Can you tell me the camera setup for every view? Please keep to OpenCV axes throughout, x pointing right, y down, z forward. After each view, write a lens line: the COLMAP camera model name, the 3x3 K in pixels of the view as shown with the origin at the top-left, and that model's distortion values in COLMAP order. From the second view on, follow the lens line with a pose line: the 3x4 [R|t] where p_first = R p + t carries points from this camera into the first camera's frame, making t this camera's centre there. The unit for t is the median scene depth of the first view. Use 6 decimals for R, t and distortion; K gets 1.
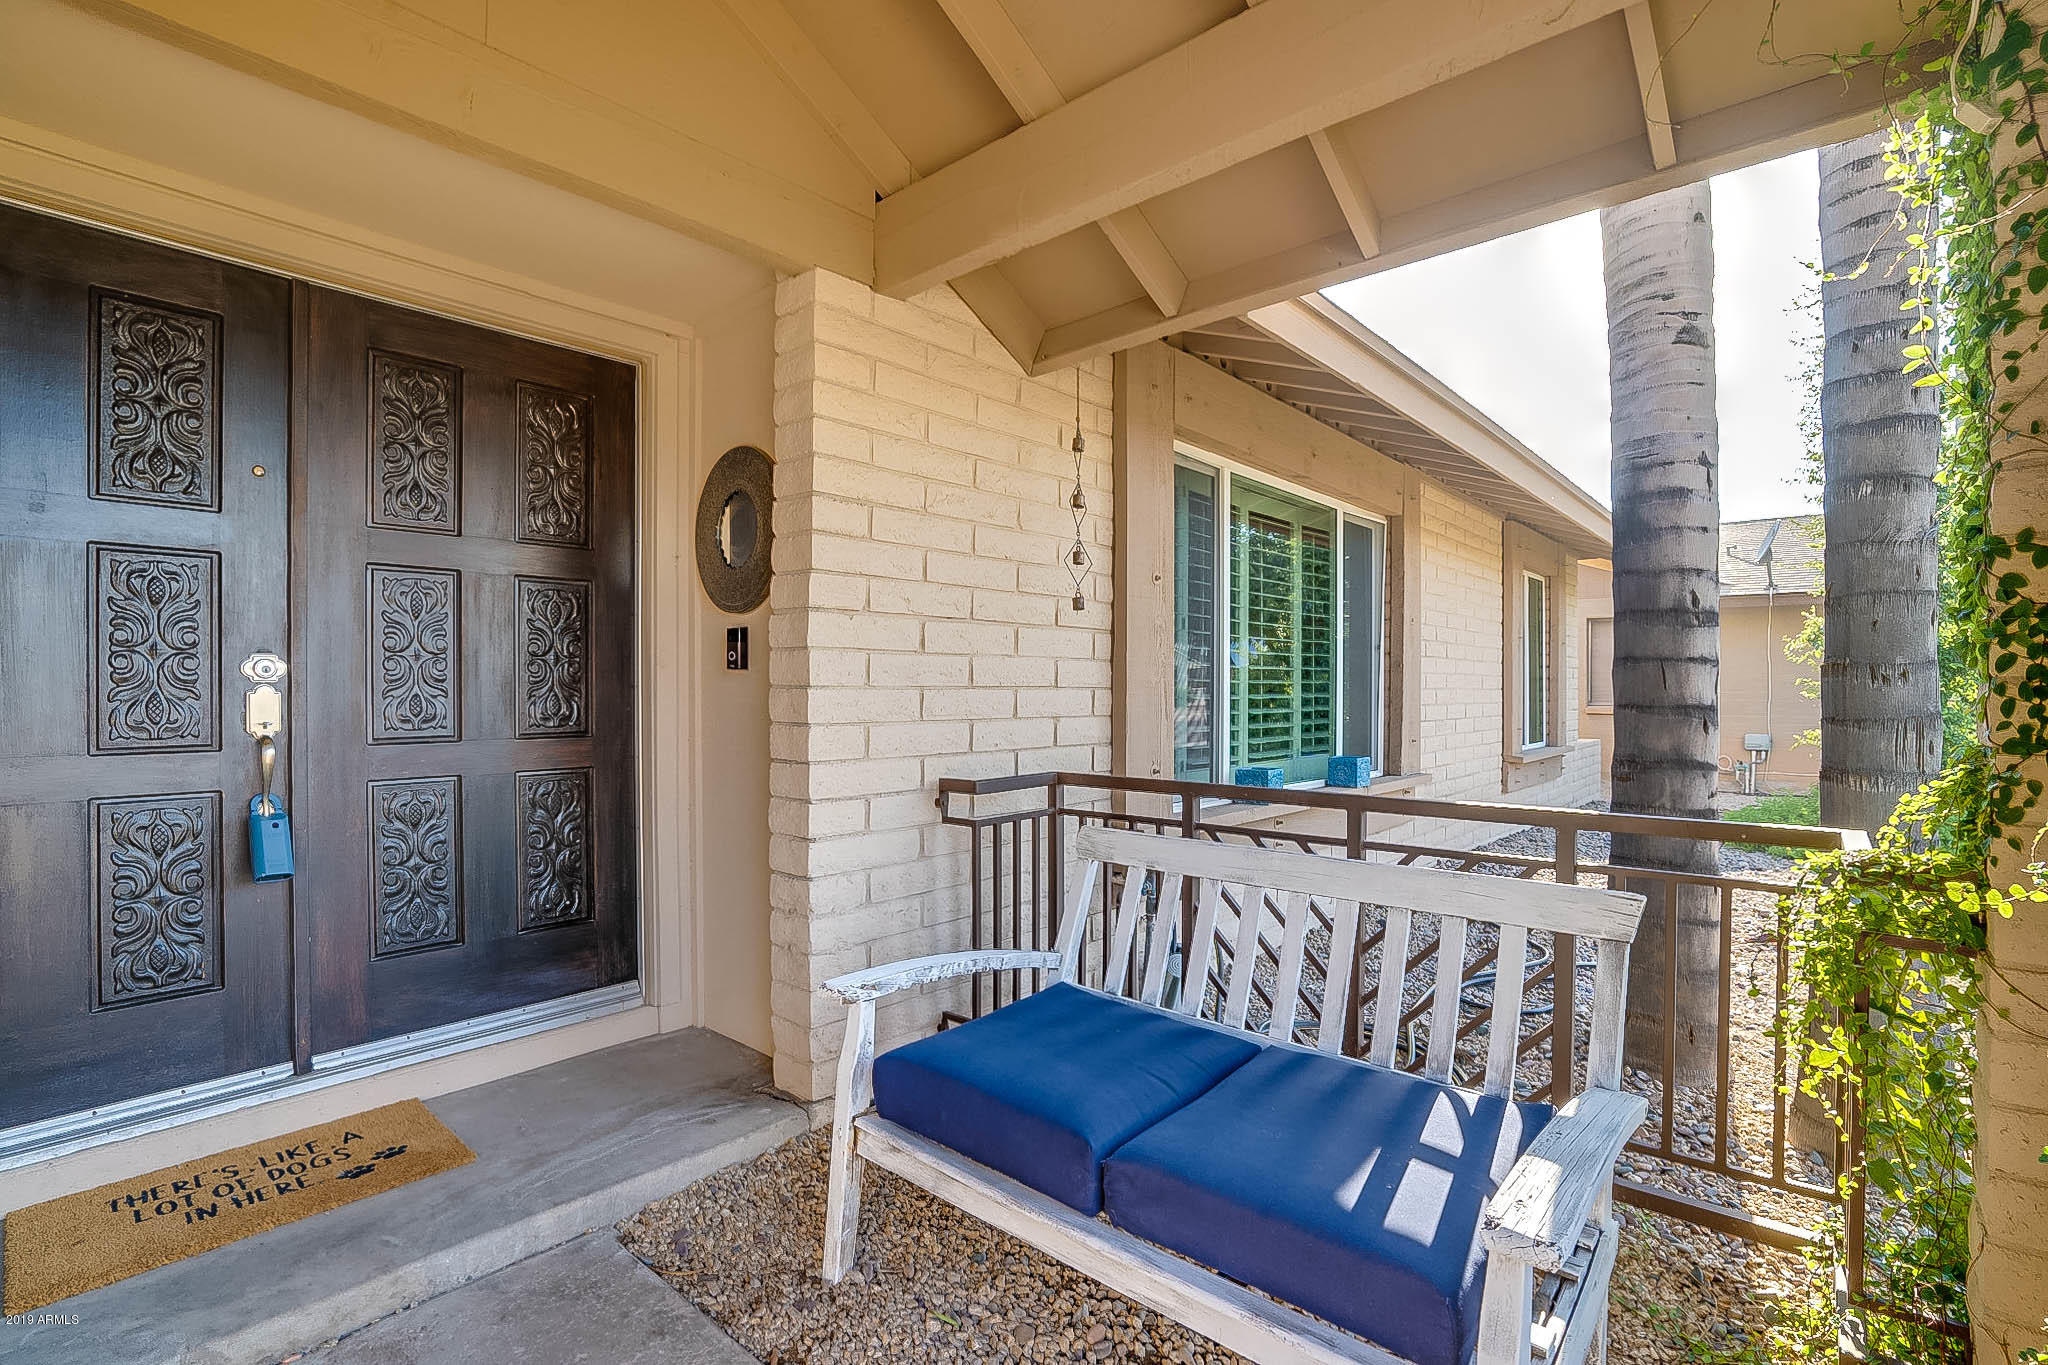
lens RADIAL K [[964.7, 0, 1021.3], [0, 964.7, 694.6], [0, 0, 1]] dist [-0.063344, 0.026993]
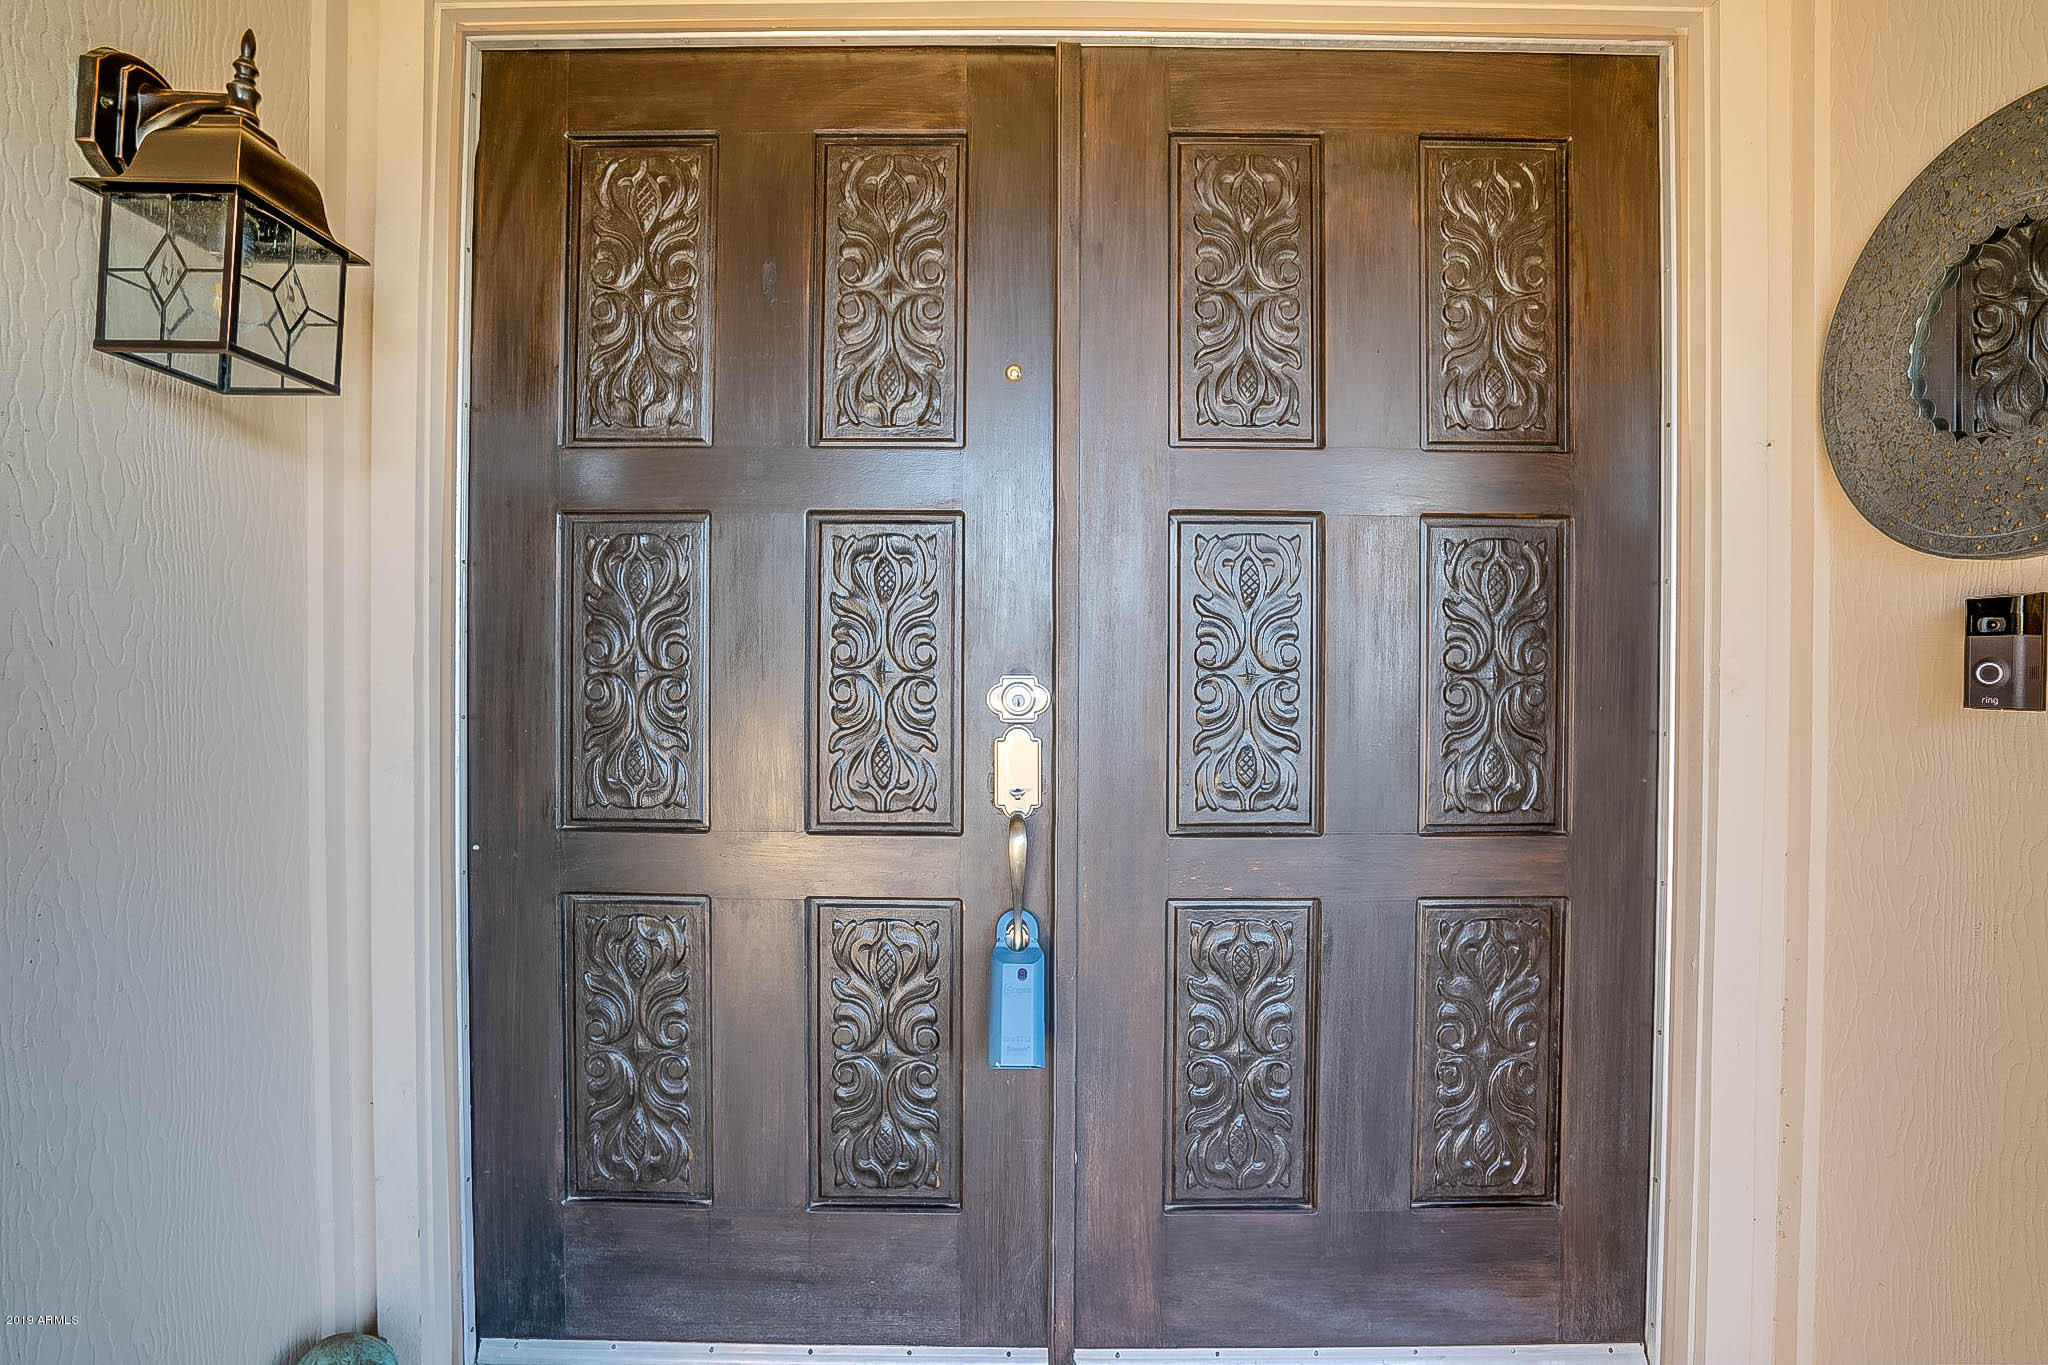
lens RADIAL K [[964.7, 0, 1021.3], [0, 964.7, 694.6], [0, 0, 1]] dist [-0.063344, 0.026993]
pose [[0.670813, 0.009993, -0.741559, -0.320117], [-0.010474, 0.999937, 0.004000, -0.031147], [0.741553, 0.005084, 0.670875, 0.535342]]
